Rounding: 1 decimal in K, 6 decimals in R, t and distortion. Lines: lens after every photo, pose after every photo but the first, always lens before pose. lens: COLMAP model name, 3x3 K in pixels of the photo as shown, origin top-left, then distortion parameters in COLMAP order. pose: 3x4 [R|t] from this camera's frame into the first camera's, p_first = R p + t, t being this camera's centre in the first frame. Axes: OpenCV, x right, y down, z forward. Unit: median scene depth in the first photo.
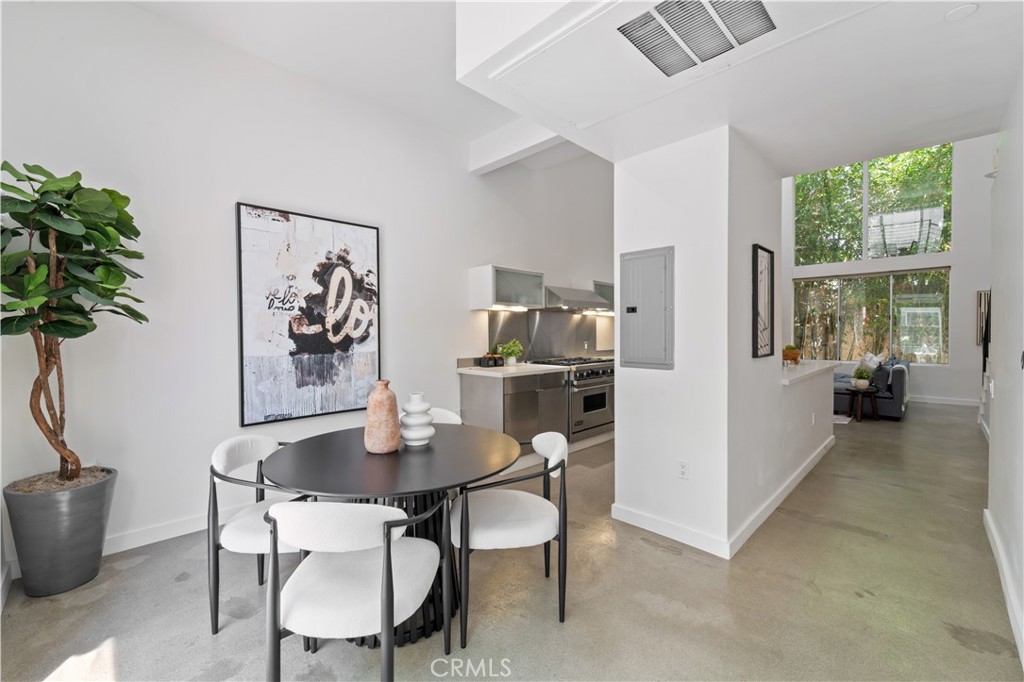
lens RADIAL K [[430.8, 0, 508.3], [0, 430.8, 330.4], [0, 0, 1]] dist [0.001105, -0.000274]
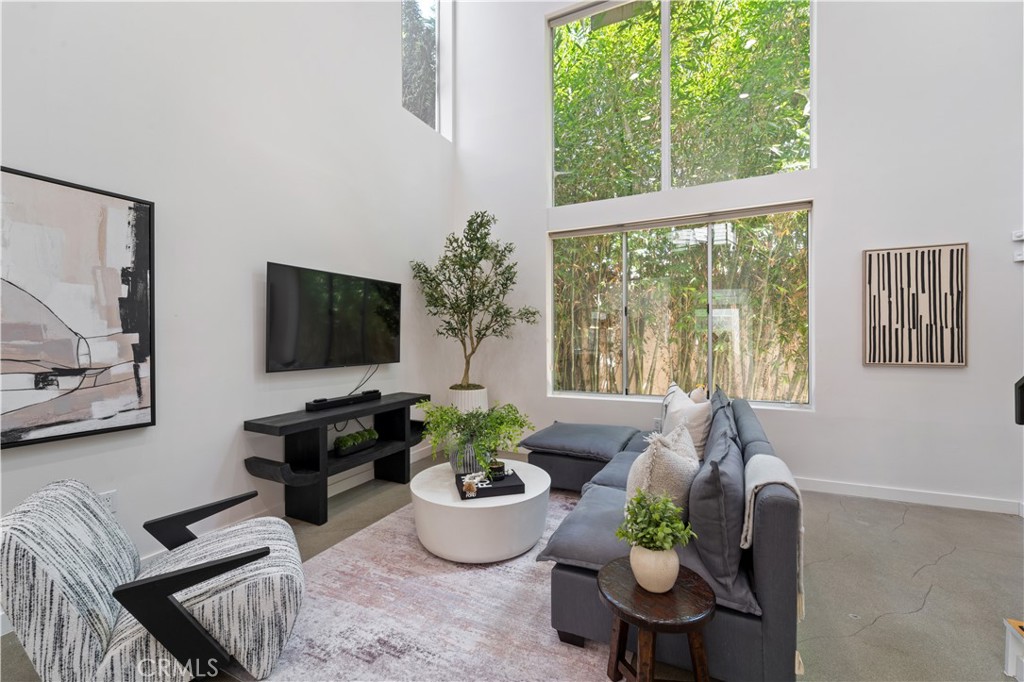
lens RADIAL K [[430.8, 0, 508.3], [0, 430.8, 330.4], [0, 0, 1]] dist [0.001105, -0.000274]
pose [[0.944962, 0.002490, 0.327172, 0.447699], [0.001752, 0.999918, -0.012668, 0.000813], [-0.327176, 0.012544, 0.944880, 0.538340]]
